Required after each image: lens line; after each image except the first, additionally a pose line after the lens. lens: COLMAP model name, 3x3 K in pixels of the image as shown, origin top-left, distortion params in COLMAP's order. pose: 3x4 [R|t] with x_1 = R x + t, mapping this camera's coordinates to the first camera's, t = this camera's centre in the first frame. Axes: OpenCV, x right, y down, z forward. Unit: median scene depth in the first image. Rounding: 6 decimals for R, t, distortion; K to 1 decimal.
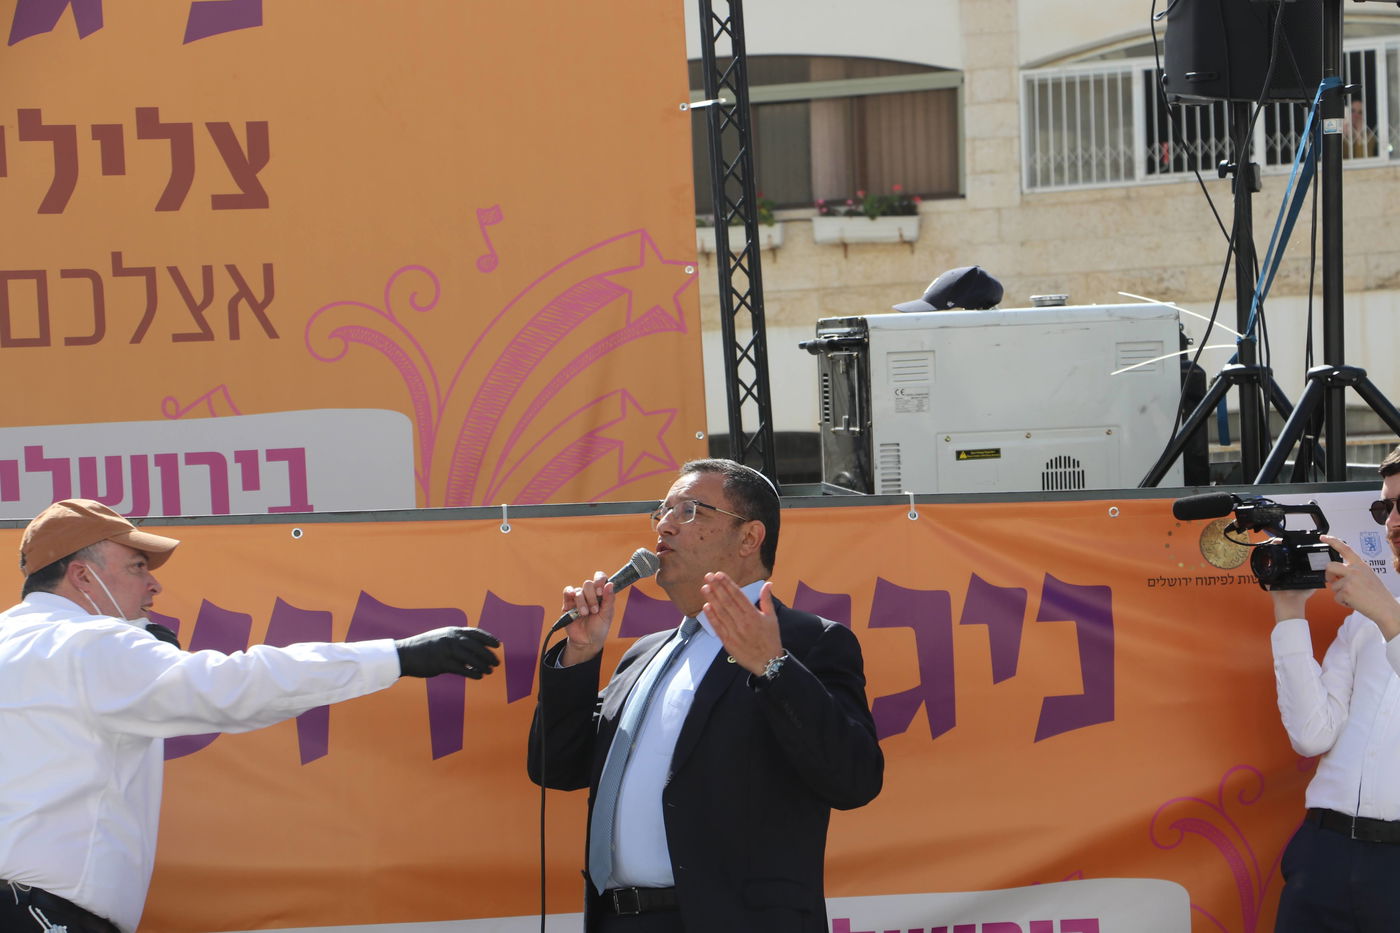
lens RADIAL K [[4561.9, 0, 740.2], [0, 4561.9, 484.8], [0, 0, 1]] dist [0.807034, 0.000000]
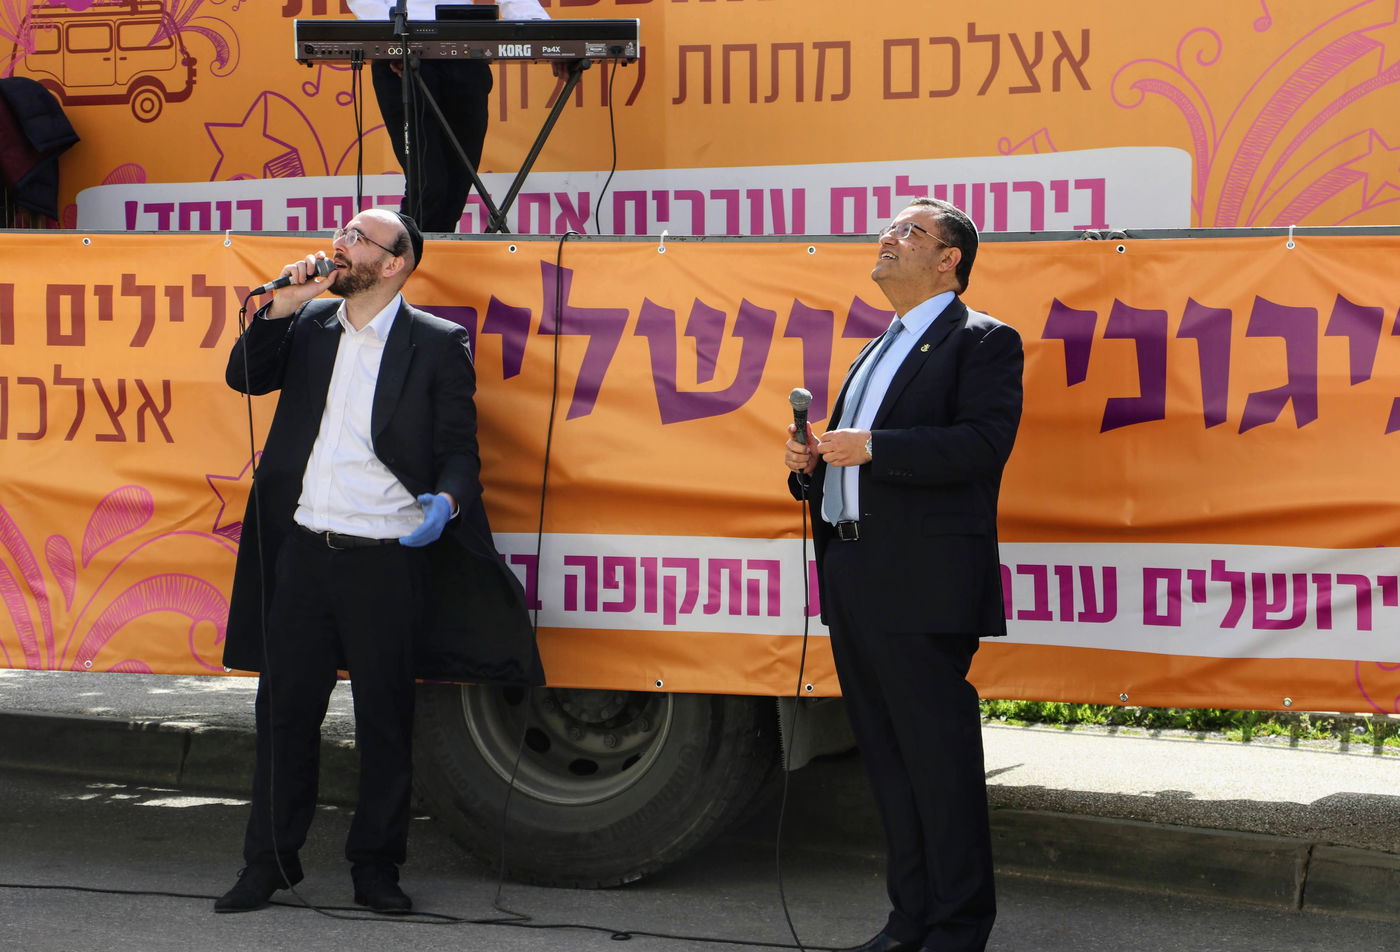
lens RADIAL K [[4093.4, 0, 688.1], [0, 4093.4, 466.4], [0, 0, 1]] dist [0.686913, 0.000000]
pose [[0.877815, 0.049130, -0.476473, 0.346731], [-0.015675, 0.997140, 0.073939, -0.011351], [0.478743, -0.057436, 0.876075, -0.044698]]
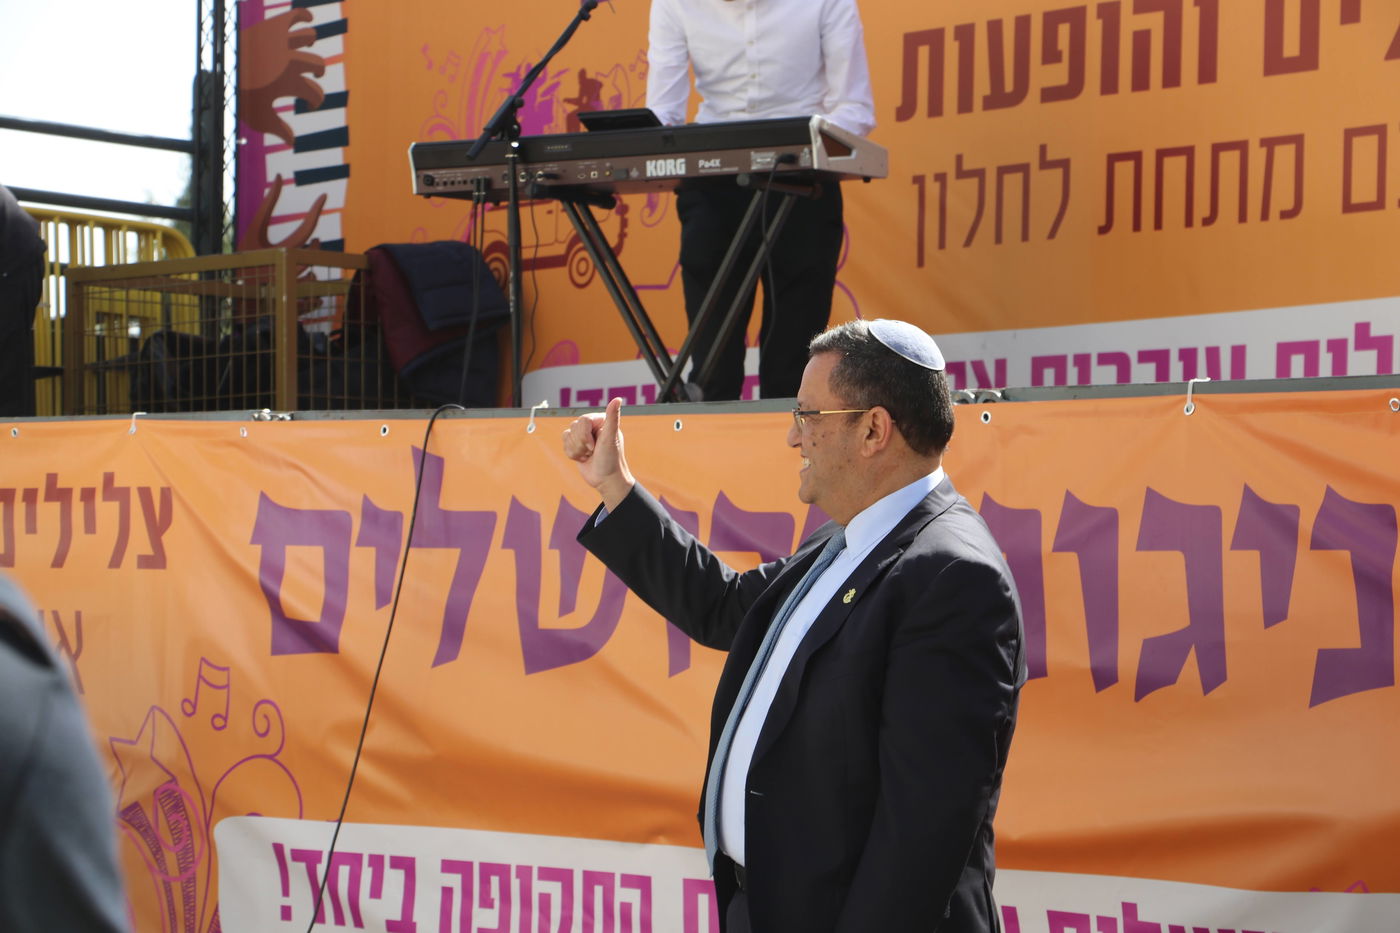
lens RADIAL K [[4561.9, 0, 651.1], [0, 4561.9, 451.1], [0, 0, 1]] dist [0.807034, 0.000000]
pose [[0.528838, 0.012769, -0.848627, 0.533293], [0.006332, 0.999800, 0.018990, -0.001487], [0.848699, -0.015416, 0.528651, 0.405585]]
